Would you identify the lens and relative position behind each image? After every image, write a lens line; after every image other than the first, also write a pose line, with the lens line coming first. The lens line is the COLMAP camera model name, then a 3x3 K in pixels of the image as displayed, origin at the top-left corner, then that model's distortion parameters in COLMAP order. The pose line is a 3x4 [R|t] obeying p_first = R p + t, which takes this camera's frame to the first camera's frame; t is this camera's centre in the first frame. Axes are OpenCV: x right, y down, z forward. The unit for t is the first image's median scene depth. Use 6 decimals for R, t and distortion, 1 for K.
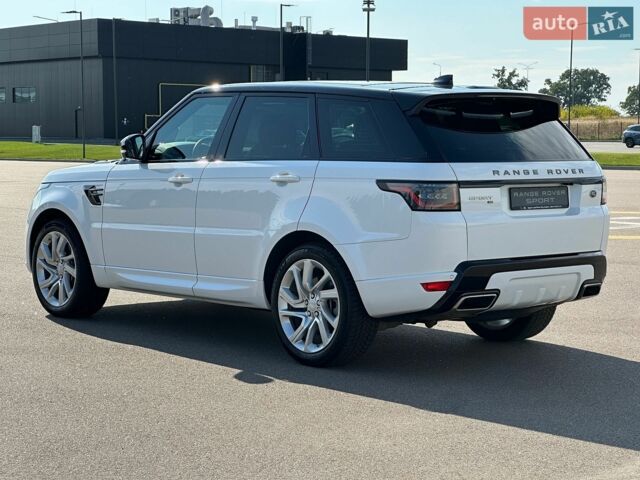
lens RADIAL K [[1412.8, 0, 320.0], [0, 1412.8, 240.0], [0, 0, 1]] dist [-0.003110, 0.694830]
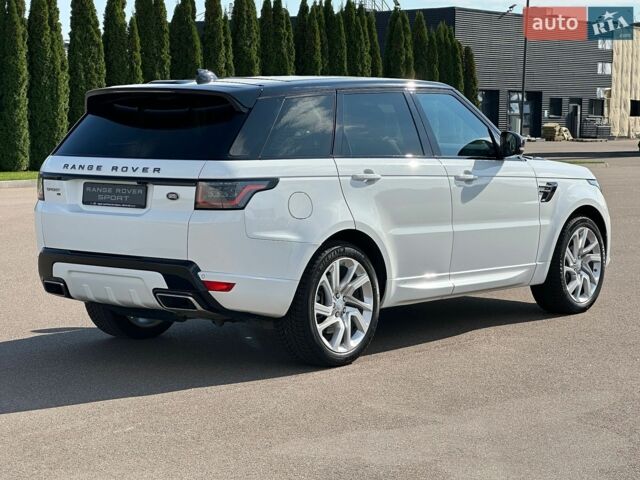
lens RADIAL K [[1412.8, 0, 320.0], [0, 1412.8, 240.0], [0, 0, 1]] dist [-0.003110, 0.694830]
pose [[0.184687, 0.080319, -0.979510, 1.155550], [-0.076663, 0.994795, 0.067118, -0.076268], [0.979803, 0.062697, 0.189884, 0.967365]]
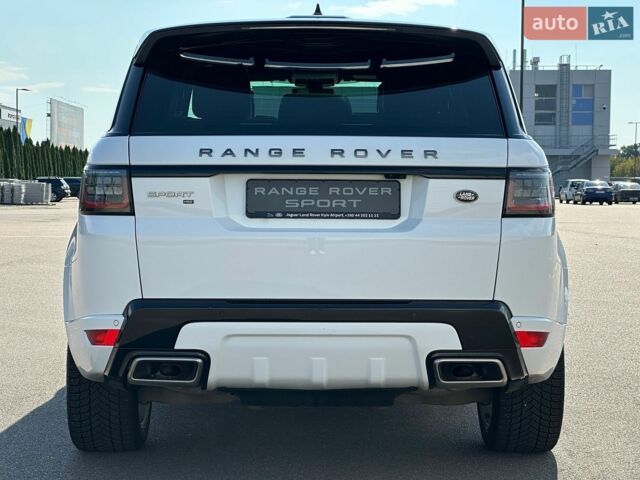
lens RADIAL K [[1412.8, 0, 320.0], [0, 1412.8, 240.0], [0, 0, 1]] dist [-0.003110, 0.694830]
pose [[0.764723, 0.023409, -0.643933, 0.529236], [-0.048929, 0.998564, -0.021806, -0.000636], [0.642498, 0.048183, 0.764771, 0.569530]]
